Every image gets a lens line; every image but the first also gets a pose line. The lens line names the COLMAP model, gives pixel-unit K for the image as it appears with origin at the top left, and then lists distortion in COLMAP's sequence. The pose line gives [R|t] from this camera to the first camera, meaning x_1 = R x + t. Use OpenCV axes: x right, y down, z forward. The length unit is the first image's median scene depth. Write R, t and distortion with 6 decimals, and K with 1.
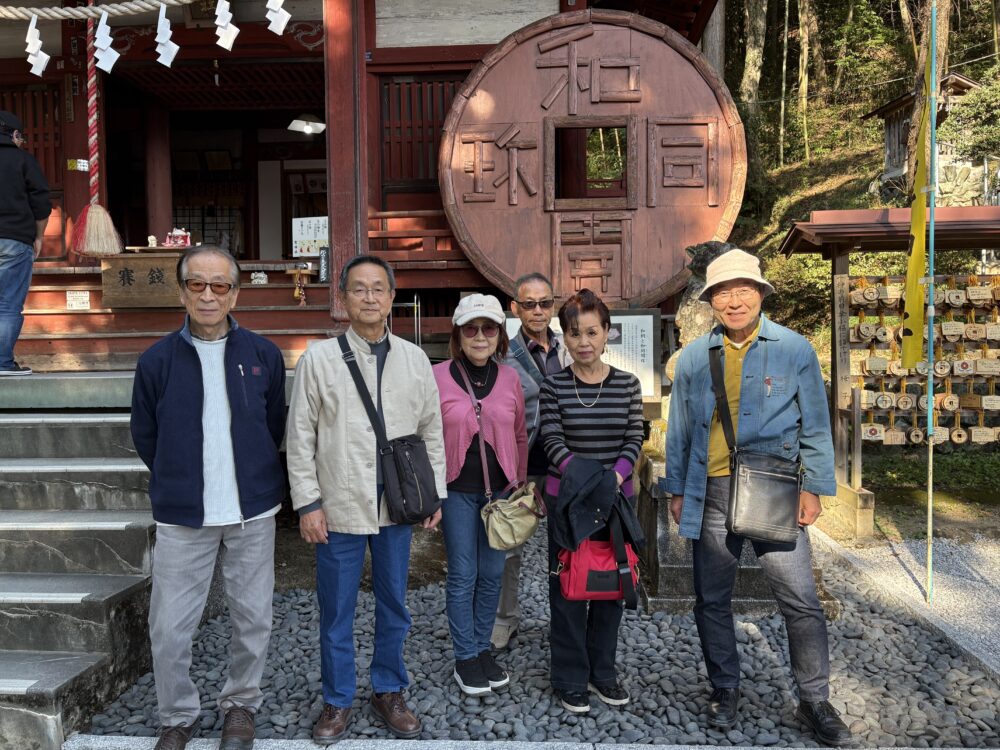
lens RADIAL K [[730.3, 0, 500.0], [0, 730.3, 375.0], [0, 0, 1]] dist [0.070709, -0.002174]
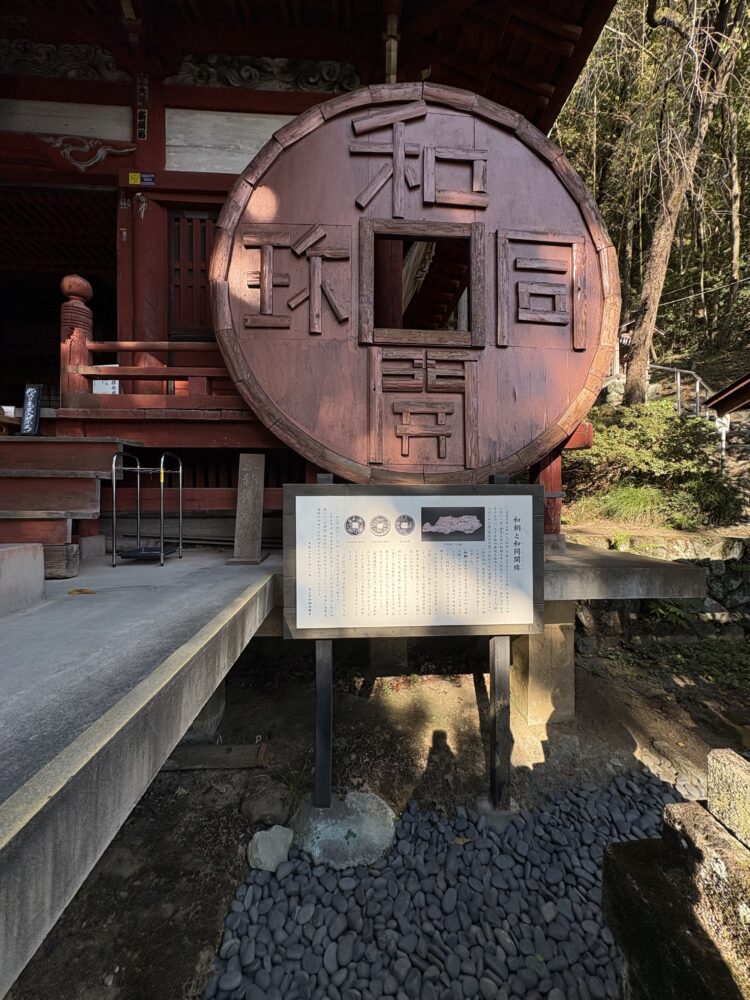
lens RADIAL K [[336.8, 0, 361.4], [0, 336.8, 501.6], [0, 0, 1]] dist [-0.000154, -0.000127]
pose [[0.995058, 0.011935, 0.098580, 0.032327], [-0.010380, 0.999814, -0.016268, -0.064896], [-0.098756, 0.015164, 0.994996, 0.675580]]
